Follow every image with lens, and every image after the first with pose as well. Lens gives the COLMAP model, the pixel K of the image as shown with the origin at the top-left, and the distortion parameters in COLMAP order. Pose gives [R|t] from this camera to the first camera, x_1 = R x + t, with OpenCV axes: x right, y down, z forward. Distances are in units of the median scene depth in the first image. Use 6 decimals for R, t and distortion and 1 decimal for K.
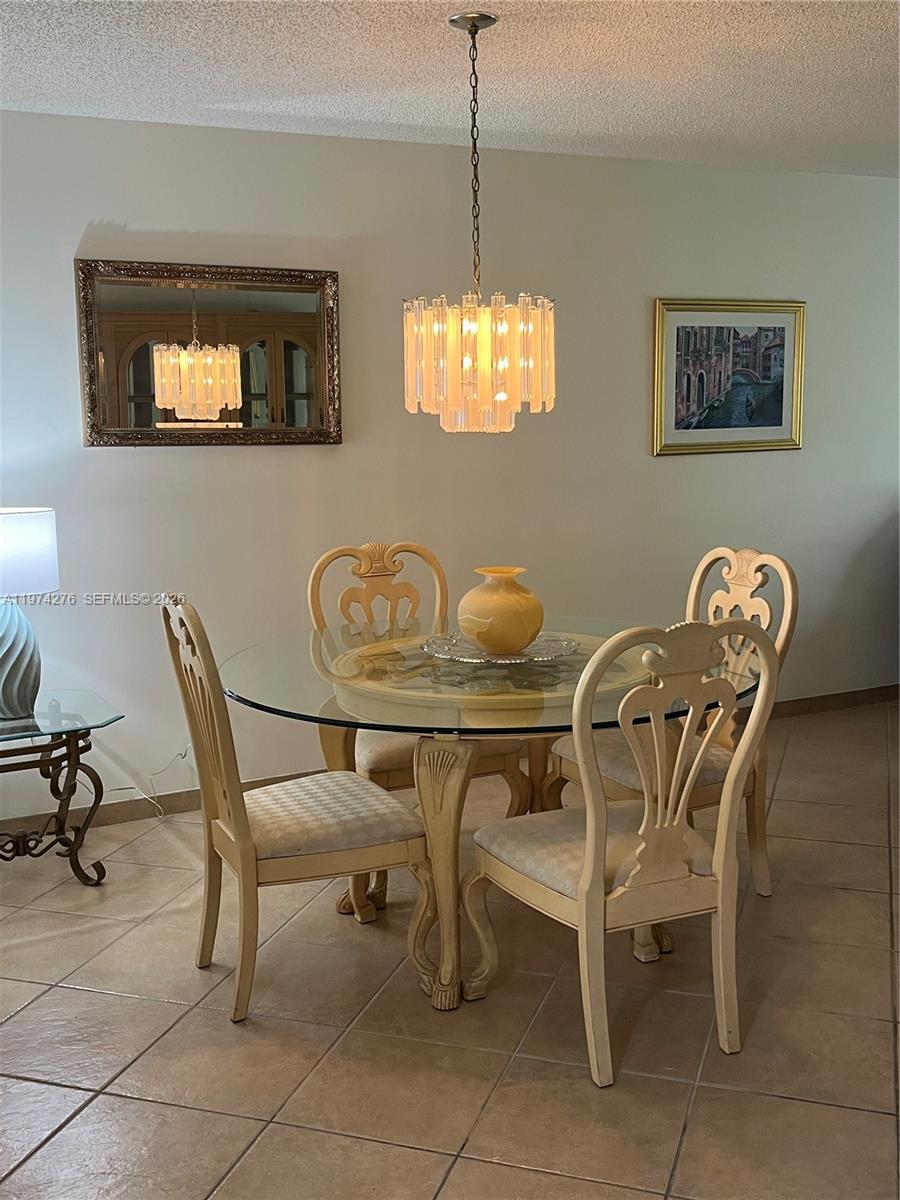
lens RADIAL K [[1230.9, 0, 450.0], [0, 1230.9, 600.0], [0, 0, 1]] dist [0.041380, 0.003163]
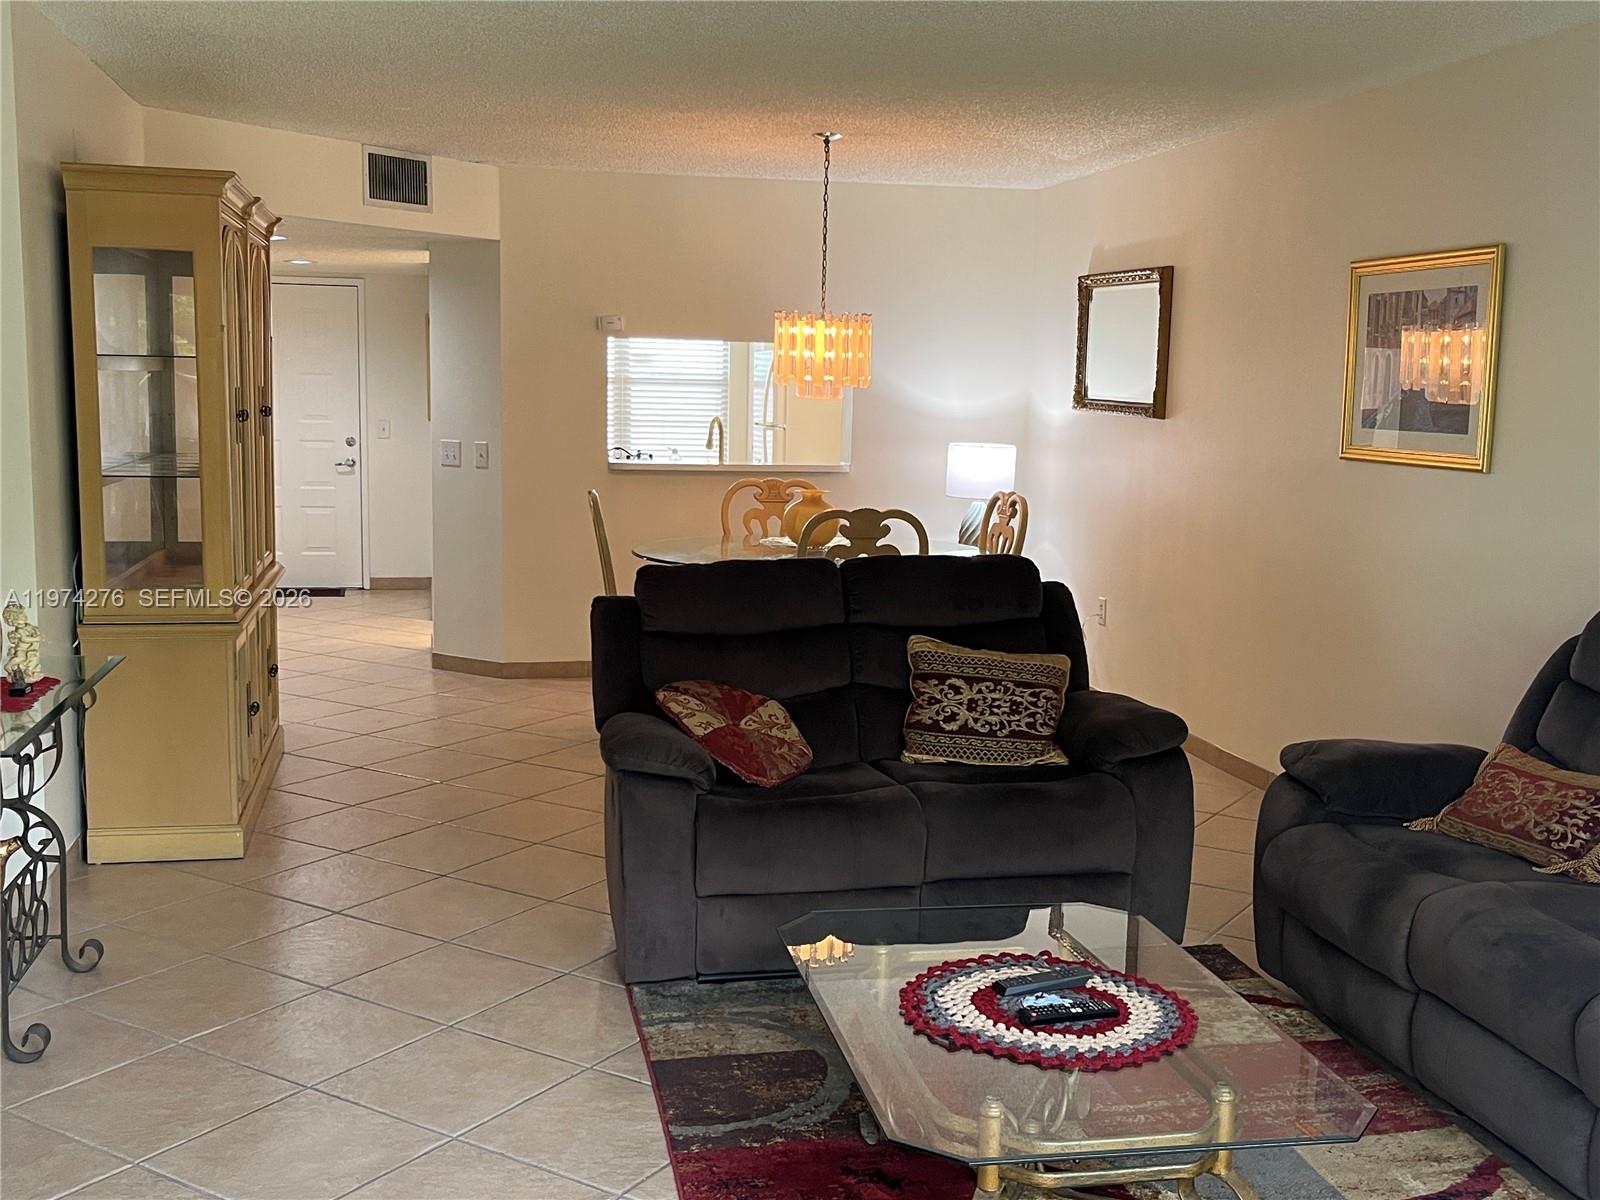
lens RADIAL K [[1641.2, 0, 800.0], [0, 1641.2, 600.0], [0, 0, 1]] dist [0.041380, 0.003163]
pose [[-0.214342, 0.145560, -0.965852, 1.264658], [-0.166613, 0.968893, 0.182993, -0.163163], [0.962444, 0.200146, -0.183422, 0.868570]]
